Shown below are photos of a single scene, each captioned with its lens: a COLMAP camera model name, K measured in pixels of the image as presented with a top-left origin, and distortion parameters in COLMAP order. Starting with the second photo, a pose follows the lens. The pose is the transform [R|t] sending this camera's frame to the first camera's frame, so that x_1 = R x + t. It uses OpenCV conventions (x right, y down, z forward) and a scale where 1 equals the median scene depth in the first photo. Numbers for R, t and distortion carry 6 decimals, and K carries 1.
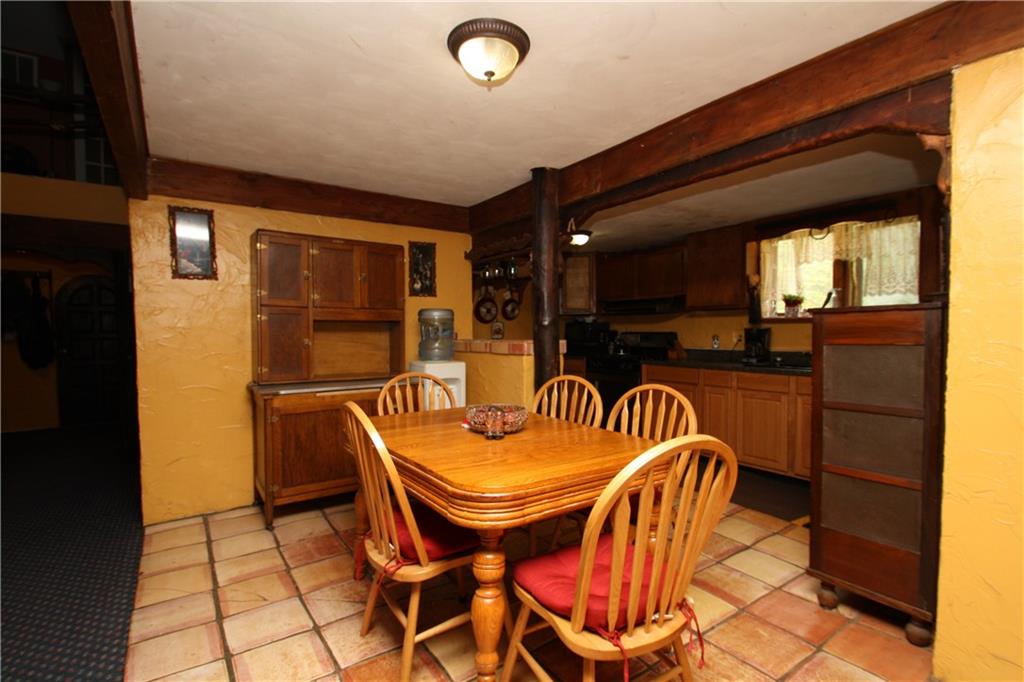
lens RADIAL K [[486.8, 0, 508.5], [0, 486.8, 341.9], [0, 0, 1]] dist [-0.002944, -0.000127]
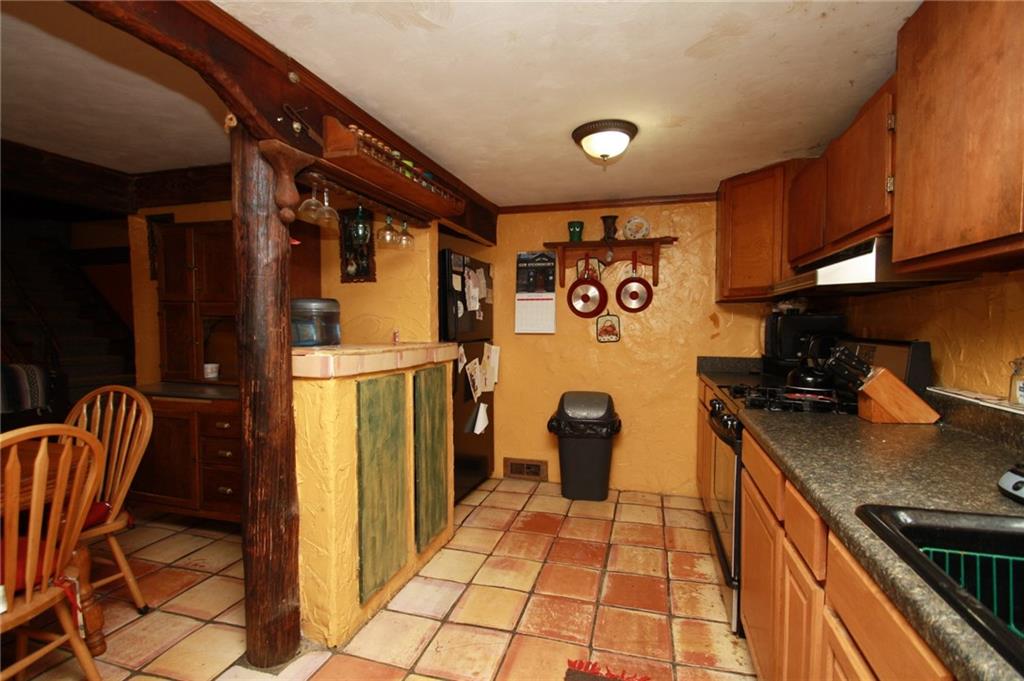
lens RADIAL K [[486.8, 0, 511.6], [0, 486.8, 339.7], [0, 0, 1]] dist [-0.002944, -0.000127]
pose [[0.625745, 0.016702, -0.779849, 0.394424], [-0.018191, 0.999811, 0.006816, -0.011607], [0.779816, 0.009921, 0.625931, 0.525514]]
